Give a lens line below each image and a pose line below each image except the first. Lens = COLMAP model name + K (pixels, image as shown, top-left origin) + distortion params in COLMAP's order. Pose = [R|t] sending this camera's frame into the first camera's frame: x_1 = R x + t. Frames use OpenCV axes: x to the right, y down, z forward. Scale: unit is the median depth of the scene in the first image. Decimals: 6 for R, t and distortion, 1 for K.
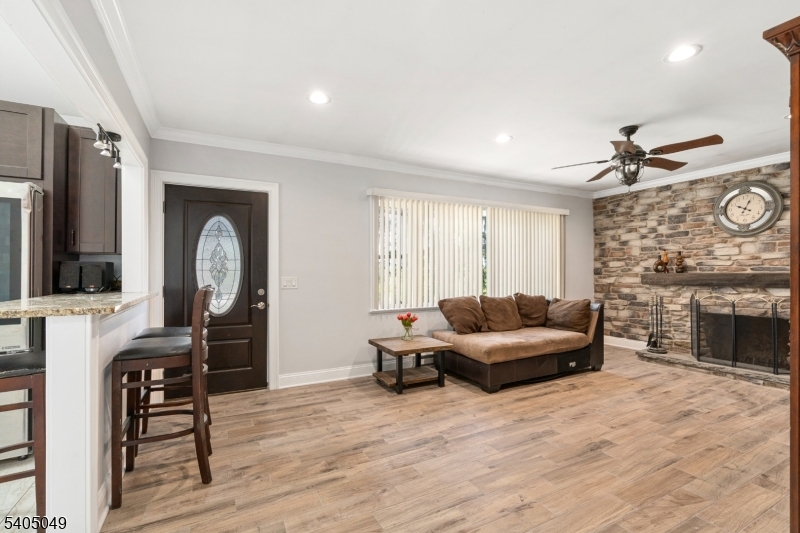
lens RADIAL K [[360.5, 0, 400.0], [0, 360.5, 266.5], [0, 0, 1]] dist [-0.000453, 0.000337]
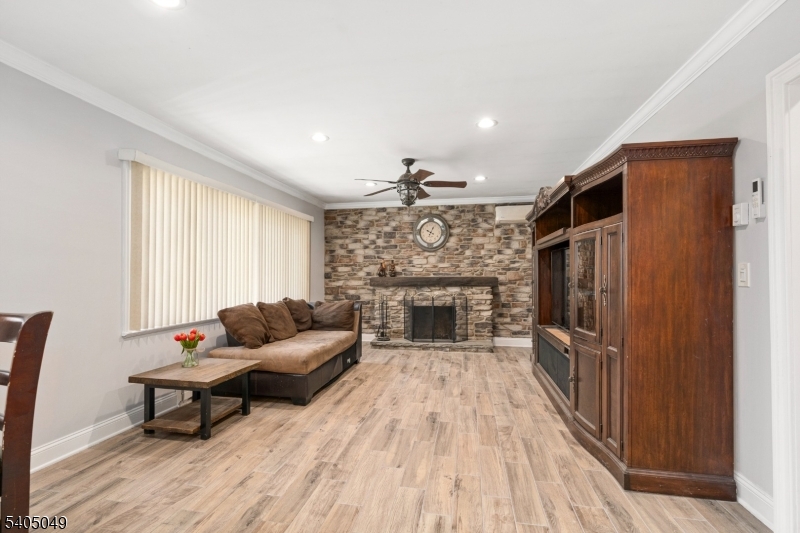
lens RADIAL K [[369.4, 0, 398.1], [0, 369.4, 268.6], [0, 0, 1]] dist [-0.004347, 0.000117]
pose [[0.623855, 0.018680, 0.781317, -0.289335], [-0.012377, 0.999825, -0.014021, 0.007497], [-0.781442, -0.000923, 0.623977, 0.180454]]
